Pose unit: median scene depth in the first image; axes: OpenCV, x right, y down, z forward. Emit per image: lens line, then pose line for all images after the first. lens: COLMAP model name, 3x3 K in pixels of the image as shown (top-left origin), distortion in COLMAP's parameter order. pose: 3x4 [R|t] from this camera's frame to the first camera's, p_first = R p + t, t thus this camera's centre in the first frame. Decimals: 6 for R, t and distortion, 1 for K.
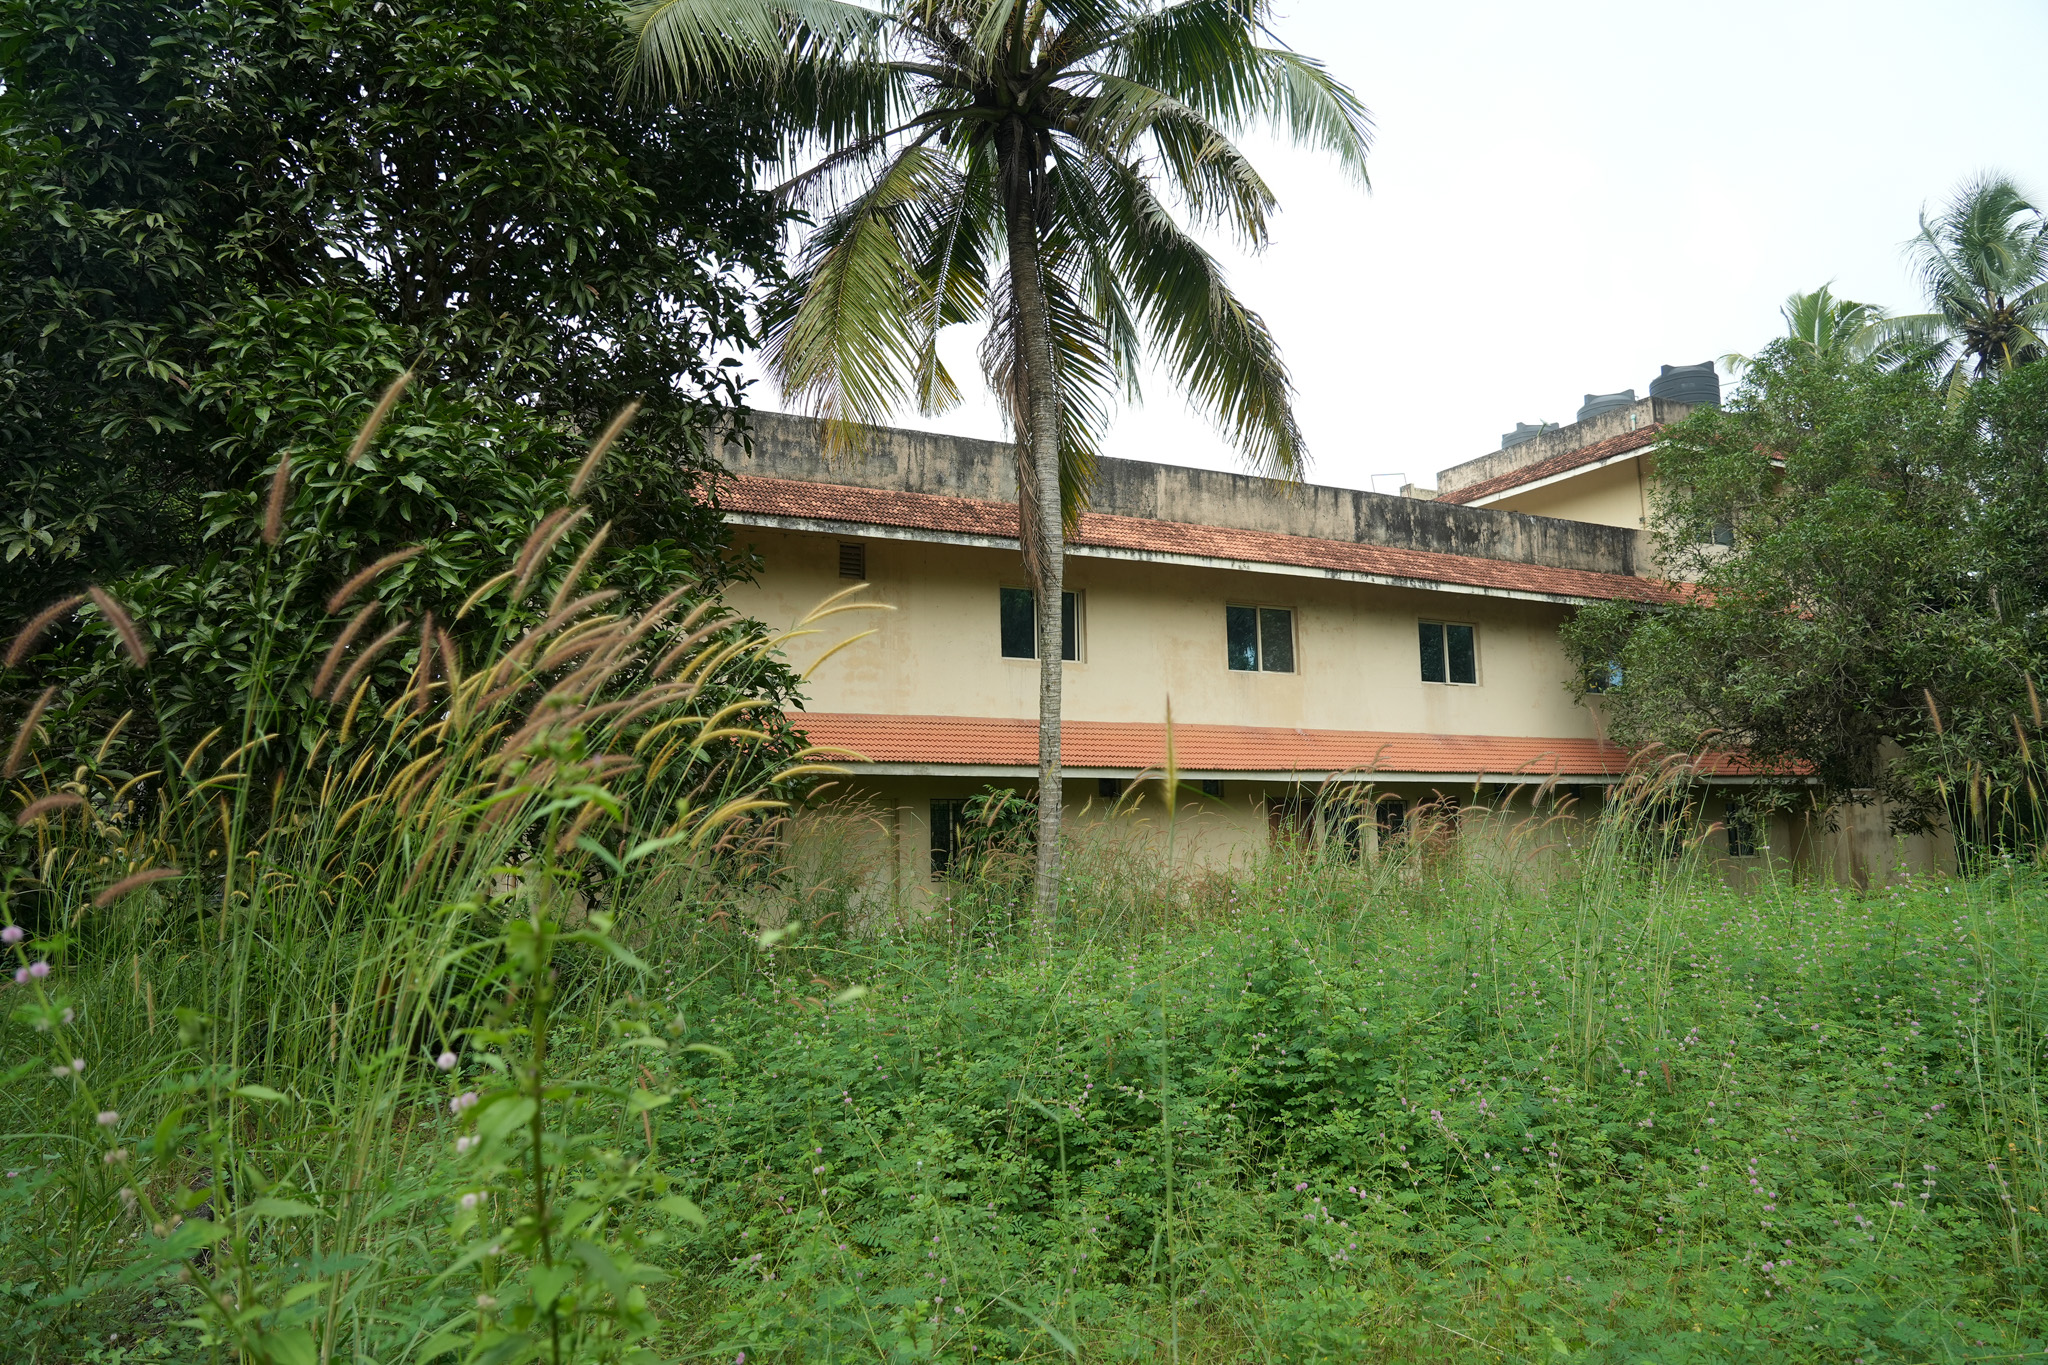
lens RADIAL K [[1402.6, 0, 1002.5], [0, 1402.6, 671.1], [0, 0, 1]] dist [-0.029879, 0.025374]
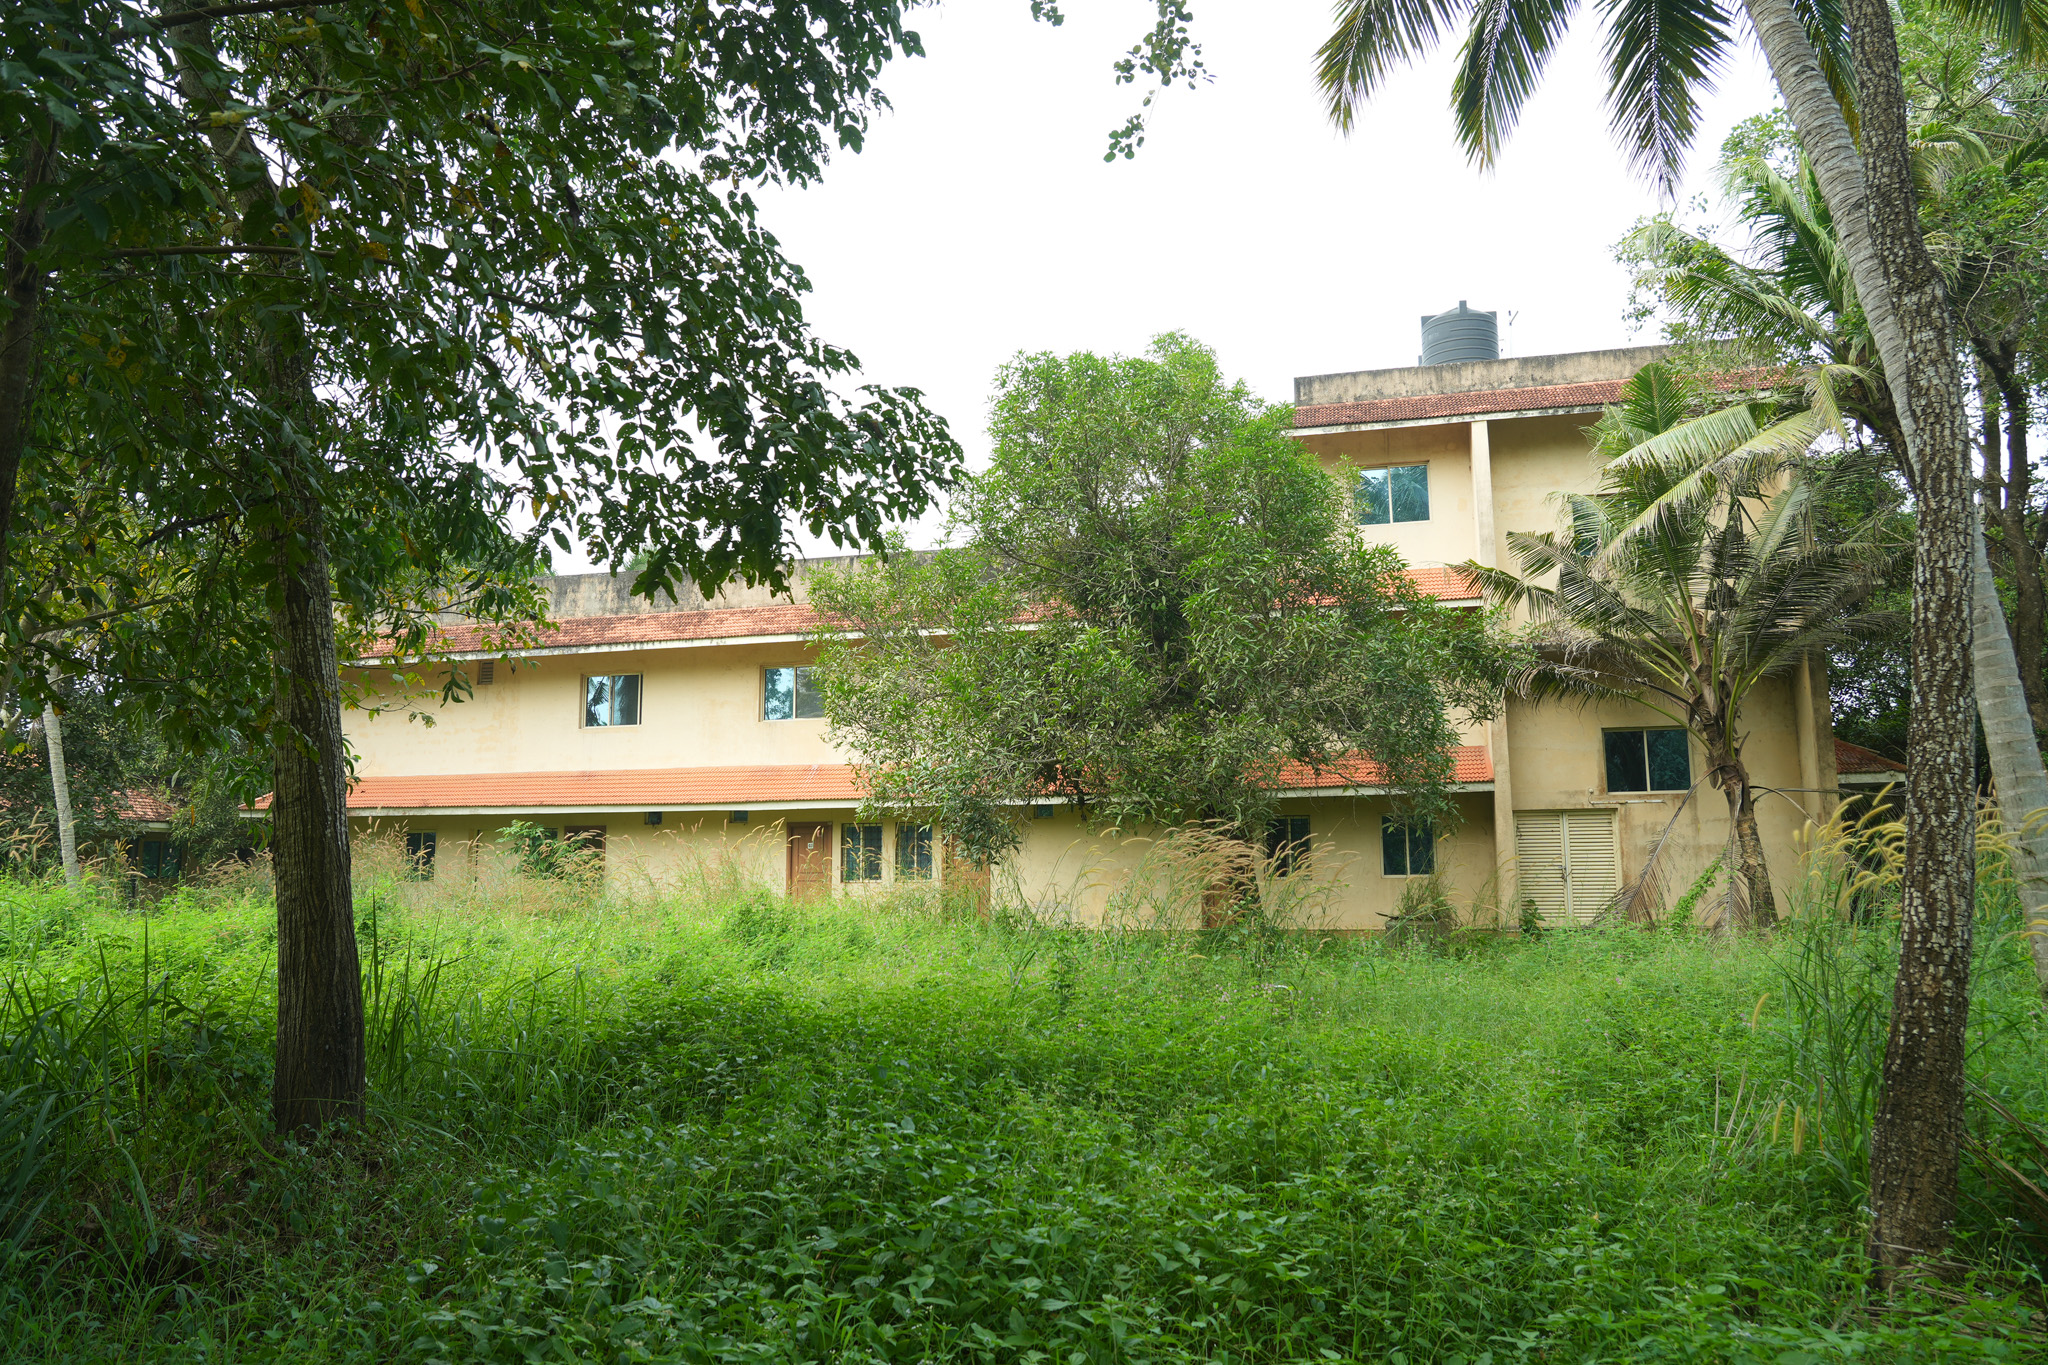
lens RADIAL K [[1402.6, 0, 1002.5], [0, 1402.6, 671.1], [0, 0, 1]] dist [-0.029879, 0.025374]
pose [[0.753442, -0.085569, -0.651923, 1.236572], [0.083917, 0.995902, -0.033735, 0.016106], [0.652138, -0.029290, 0.757534, 0.211334]]
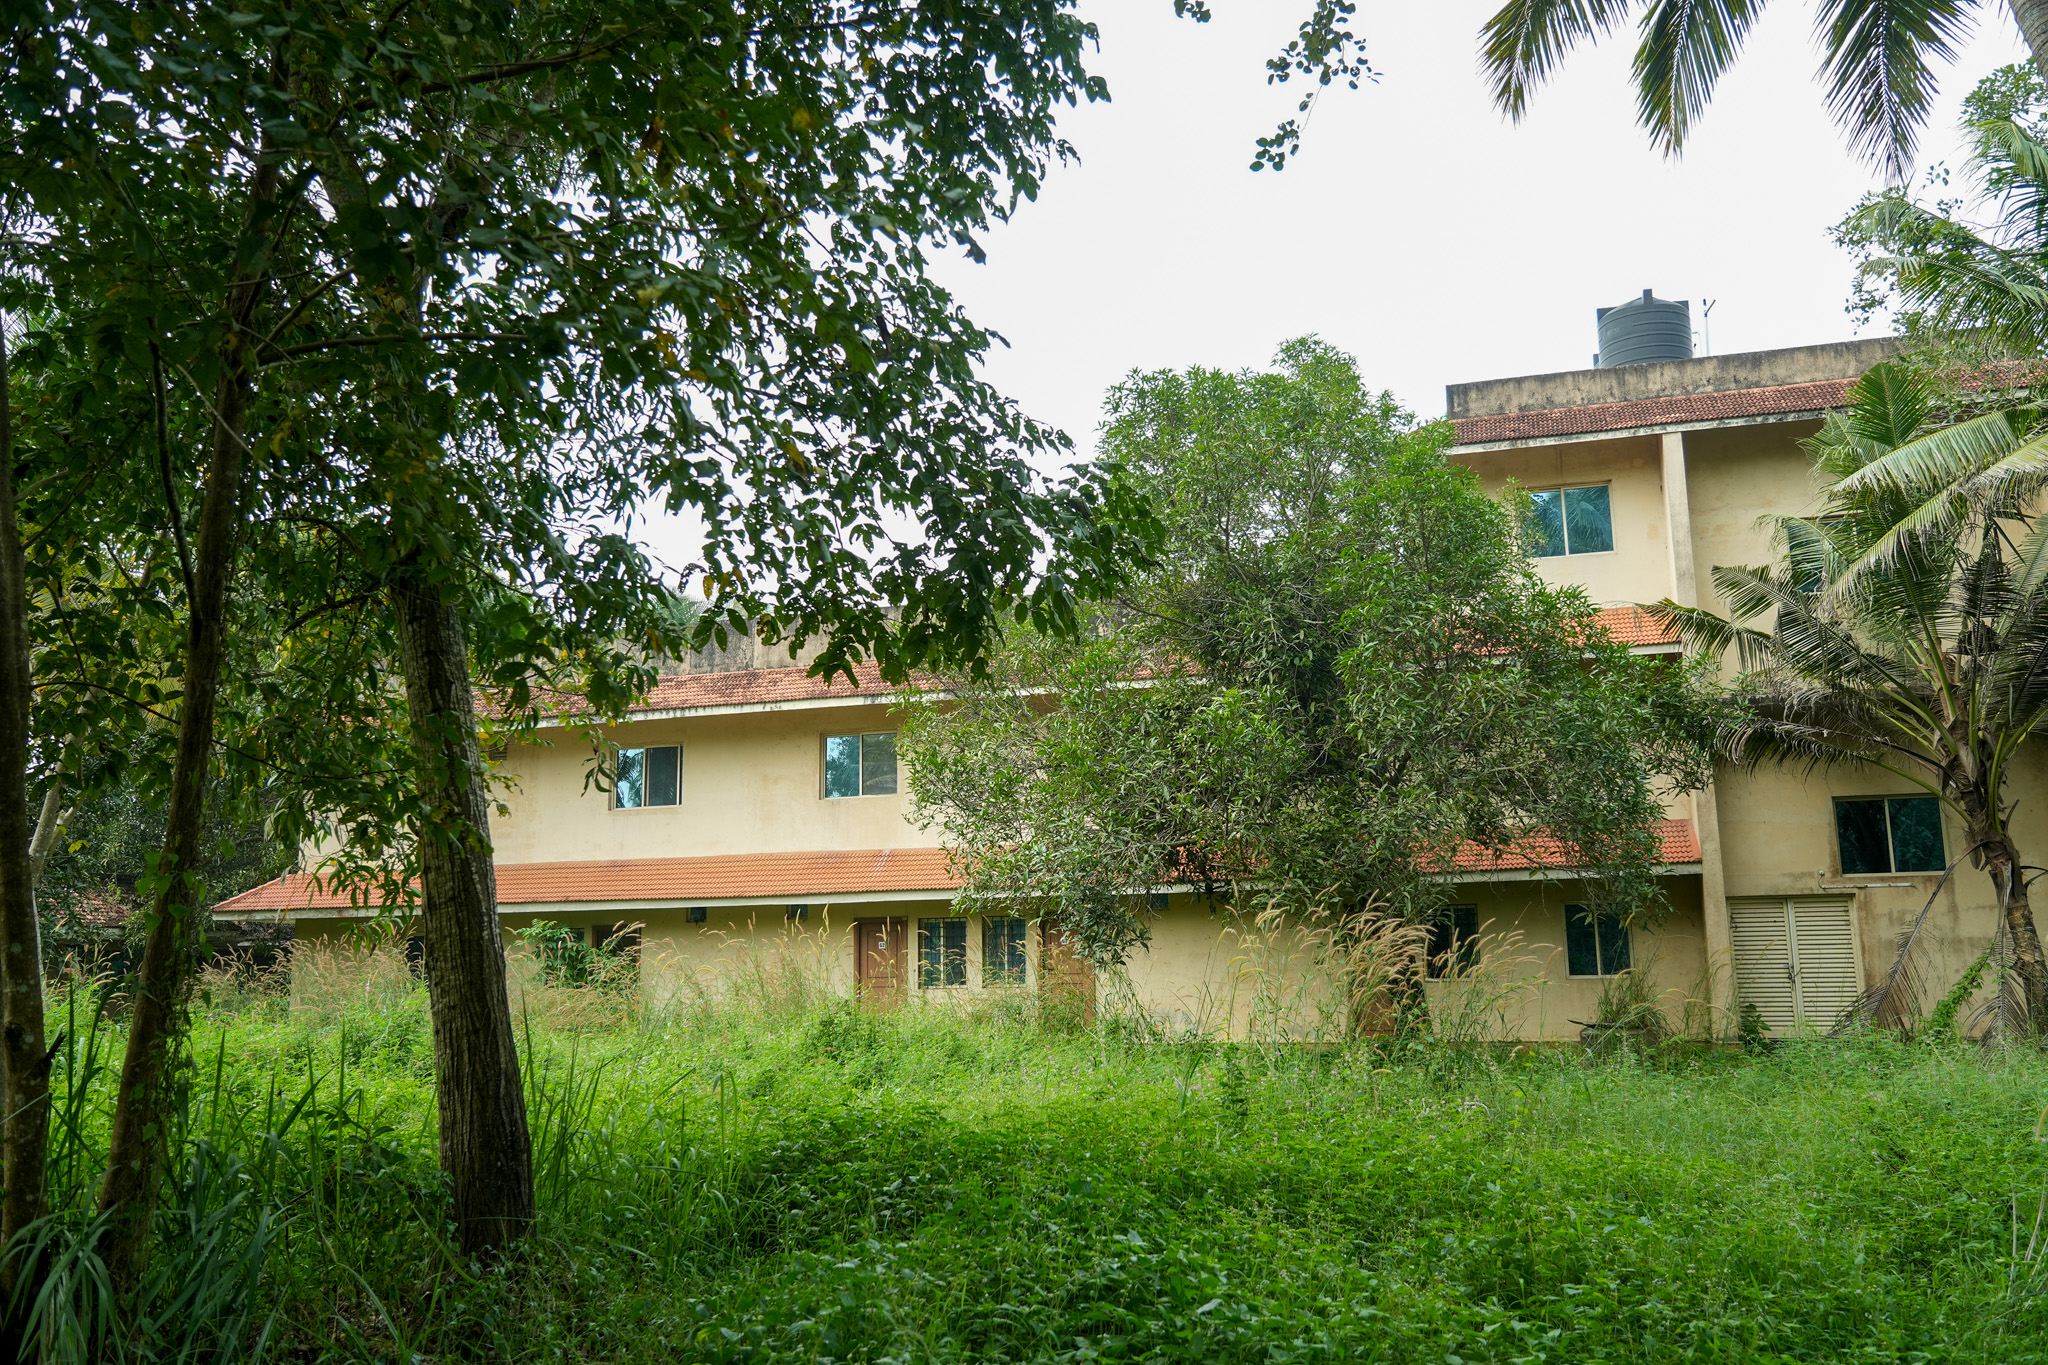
lens RADIAL K [[1685.3, 0, 1020.9], [0, 1685.3, 671.8], [0, 0, 1]] dist [0.021461, -0.002355]
pose [[0.728632, -0.119424, -0.674413, 1.242457], [0.095468, 0.992777, -0.072657, 0.011841], [0.678219, -0.011445, 0.734771, 0.174703]]
